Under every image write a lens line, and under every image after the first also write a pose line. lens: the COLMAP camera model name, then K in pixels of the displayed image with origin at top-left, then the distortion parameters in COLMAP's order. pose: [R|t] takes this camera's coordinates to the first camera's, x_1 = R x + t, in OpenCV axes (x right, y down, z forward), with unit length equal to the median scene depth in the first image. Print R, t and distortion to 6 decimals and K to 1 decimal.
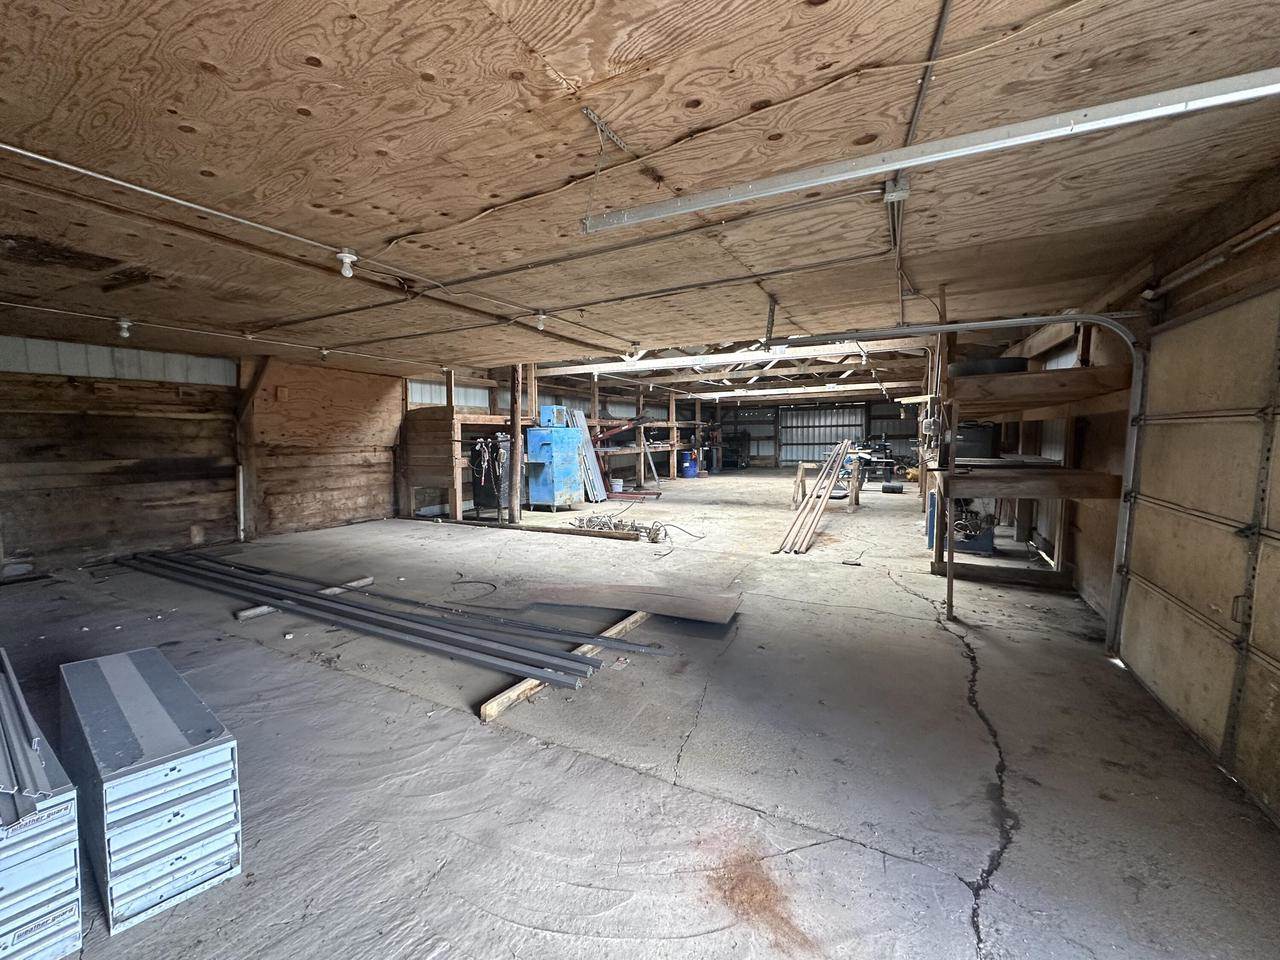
lens RADIAL K [[510.0, 0, 640.0], [0, 510.0, 480.0], [0, 0, 1]] dist [-0.001590, -0.000056]
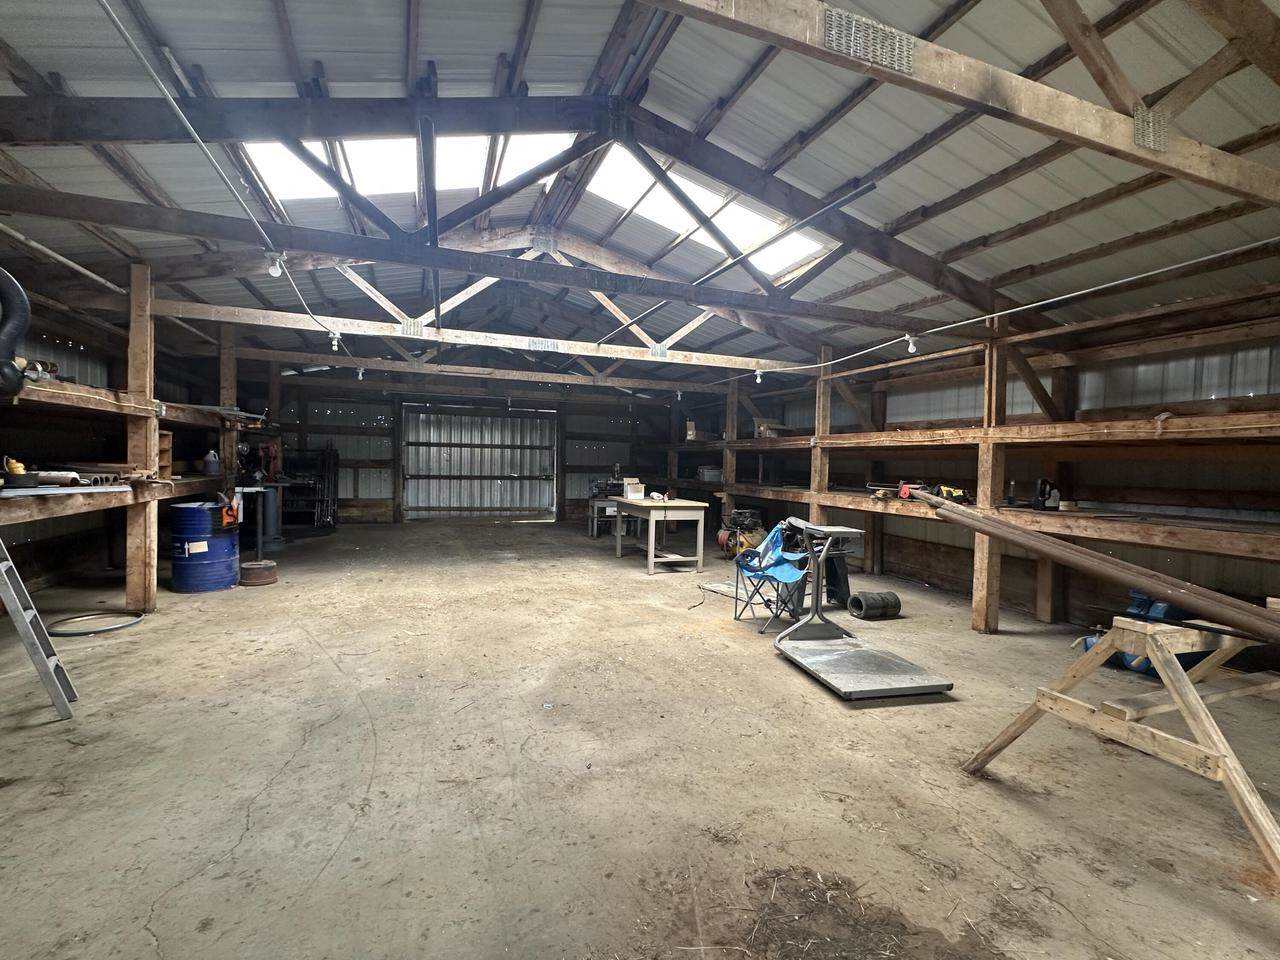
lens RADIAL K [[558.6, 0, 640.0], [0, 558.6, 480.0], [0, 0, 1]] dist [0.000275, 0.000046]
pose [[0.665296, 0.008729, 0.746528, 0.015920], [0.030188, 0.998799, -0.038581, -0.041821], [-0.745969, 0.048204, 0.664234, 0.499272]]
